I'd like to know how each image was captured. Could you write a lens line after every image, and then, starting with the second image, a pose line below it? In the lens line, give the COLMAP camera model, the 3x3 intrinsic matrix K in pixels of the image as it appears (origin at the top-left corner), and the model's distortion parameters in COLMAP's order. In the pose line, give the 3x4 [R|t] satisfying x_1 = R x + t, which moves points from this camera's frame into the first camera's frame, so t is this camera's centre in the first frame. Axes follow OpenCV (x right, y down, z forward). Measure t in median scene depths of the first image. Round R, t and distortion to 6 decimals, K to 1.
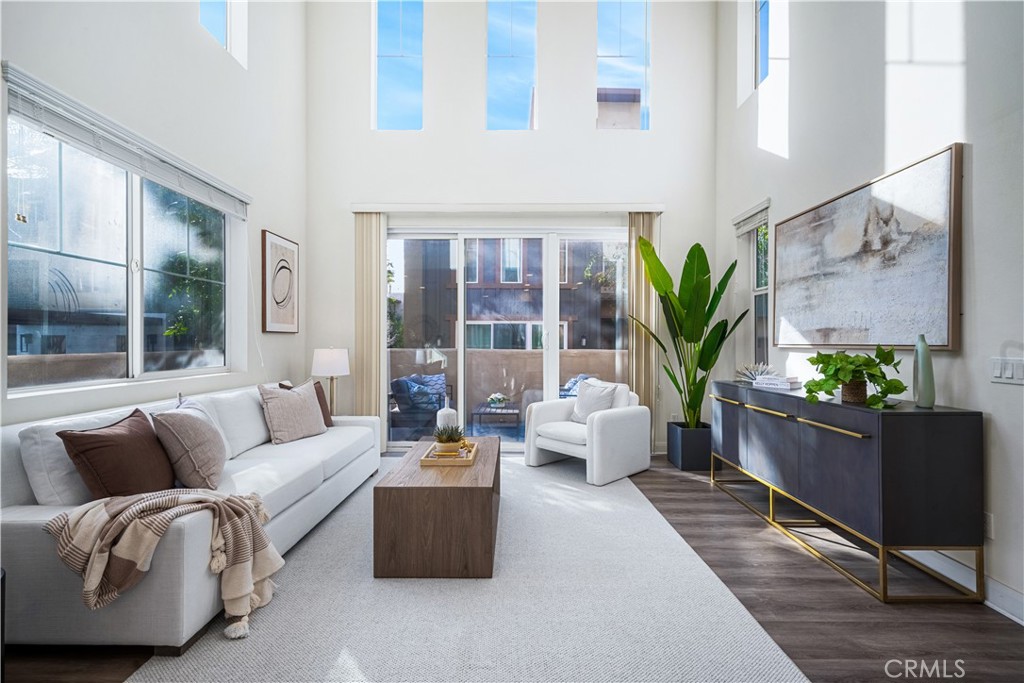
lens RADIAL K [[451.8, 0, 507.8], [0, 451.8, 343.9], [0, 0, 1]] dist [0.004600, 0.000238]
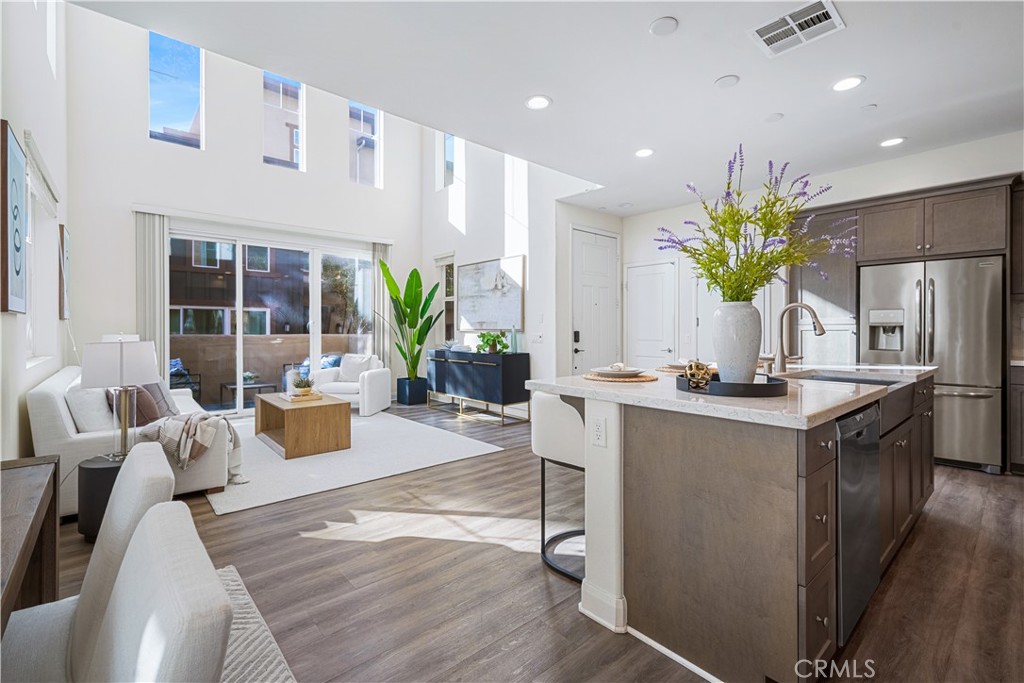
lens RADIAL K [[451.8, 0, 518.4], [0, 451.8, 330.0], [0, 0, 1]] dist [0.004600, 0.000238]
pose [[0.743313, -0.003777, 0.668933, -0.621850], [0.003365, 0.999993, 0.001907, 0.001079], [-0.668935, 0.000834, 0.743321, -0.734442]]
